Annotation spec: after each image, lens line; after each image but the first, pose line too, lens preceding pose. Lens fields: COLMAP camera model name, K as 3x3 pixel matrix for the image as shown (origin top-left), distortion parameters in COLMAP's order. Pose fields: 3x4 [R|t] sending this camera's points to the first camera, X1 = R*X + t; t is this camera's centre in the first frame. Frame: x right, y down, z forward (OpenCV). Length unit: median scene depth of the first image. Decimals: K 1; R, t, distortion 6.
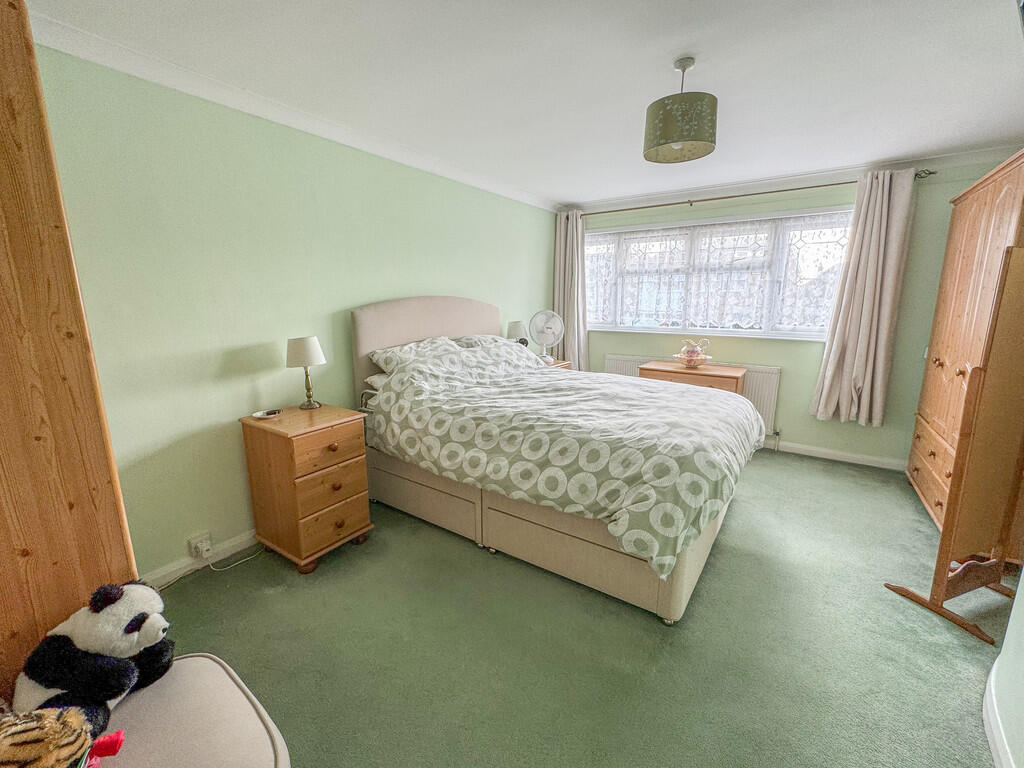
lens RADIAL K [[429.3, 0, 508.5], [0, 429.3, 385.7], [0, 0, 1]] dist [-0.007533, 0.003468]
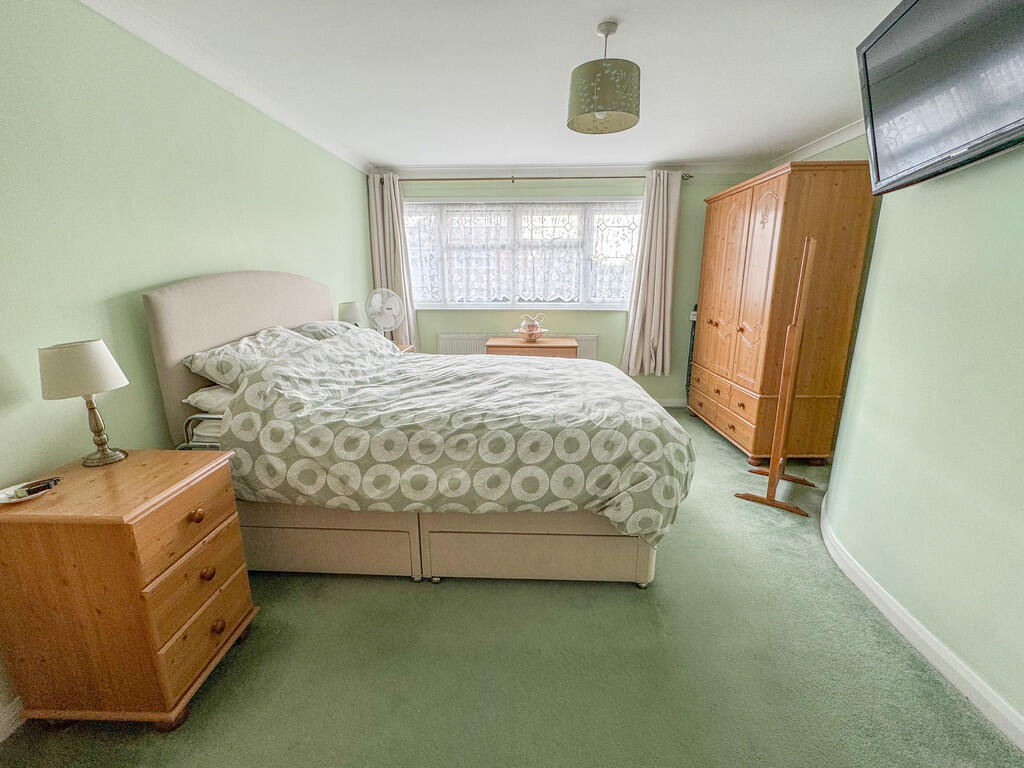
lens RADIAL K [[429.3, 0, 508.5], [0, 429.3, 385.7], [0, 0, 1]] dist [-0.007533, 0.003468]
pose [[0.843808, -0.133699, 0.519724, -0.296638], [0.106474, 0.990925, 0.082047, -0.042433], [-0.525976, -0.013895, 0.850386, 0.217010]]
